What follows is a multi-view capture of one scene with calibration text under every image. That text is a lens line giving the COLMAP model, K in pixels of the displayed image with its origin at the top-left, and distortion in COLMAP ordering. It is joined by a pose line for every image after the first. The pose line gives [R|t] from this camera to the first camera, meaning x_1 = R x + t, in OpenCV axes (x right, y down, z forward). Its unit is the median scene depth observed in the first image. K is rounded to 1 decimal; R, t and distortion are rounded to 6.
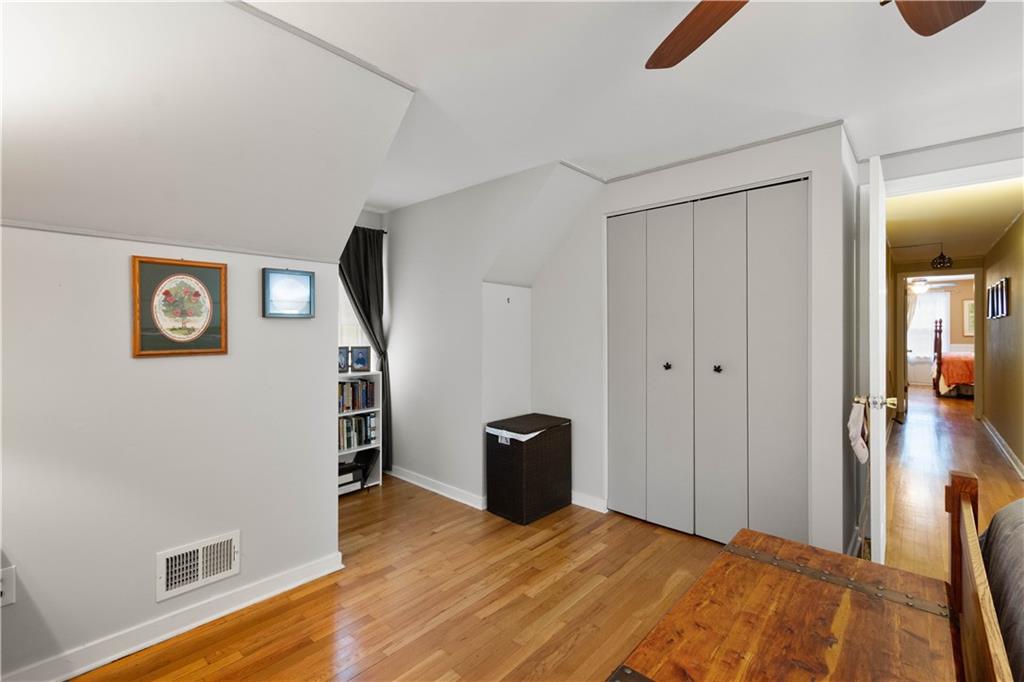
lens RADIAL K [[453.3, 0, 510.0], [0, 453.3, 331.5], [0, 0, 1]] dist [0.001371, -0.000502]
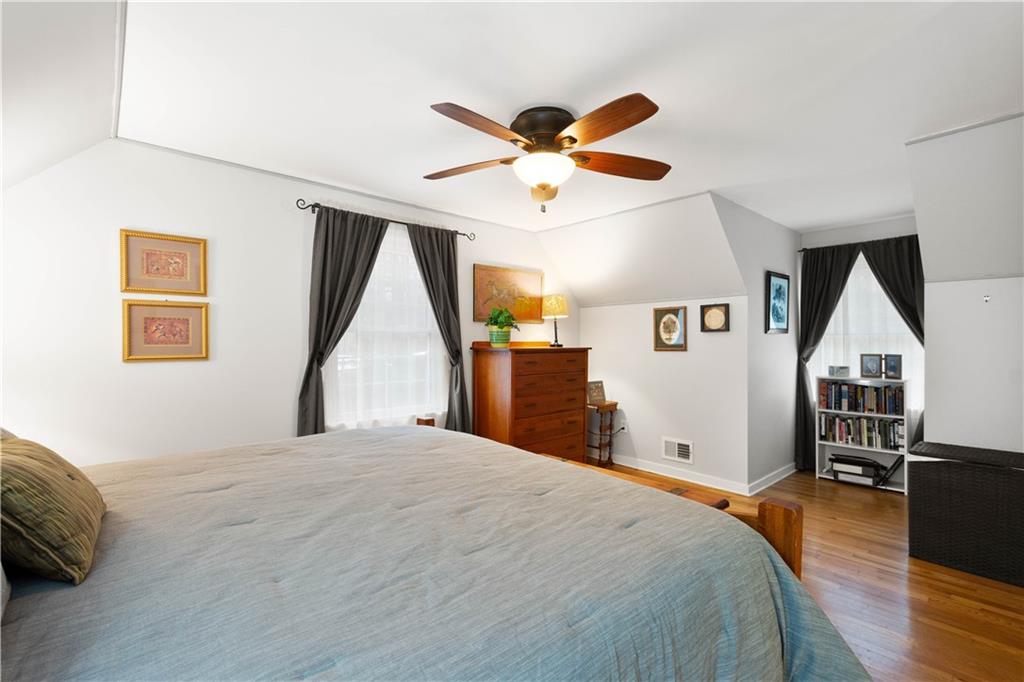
lens RADIAL K [[453.3, 0, 511.7], [0, 453.3, 343.3], [0, 0, 1]] dist [0.001371, -0.000502]
pose [[-0.119854, 0.001045, -0.992791, 0.827323], [-0.001581, 0.999998, 0.001243, 0.007983], [0.992790, 0.001718, -0.119852, 0.270508]]
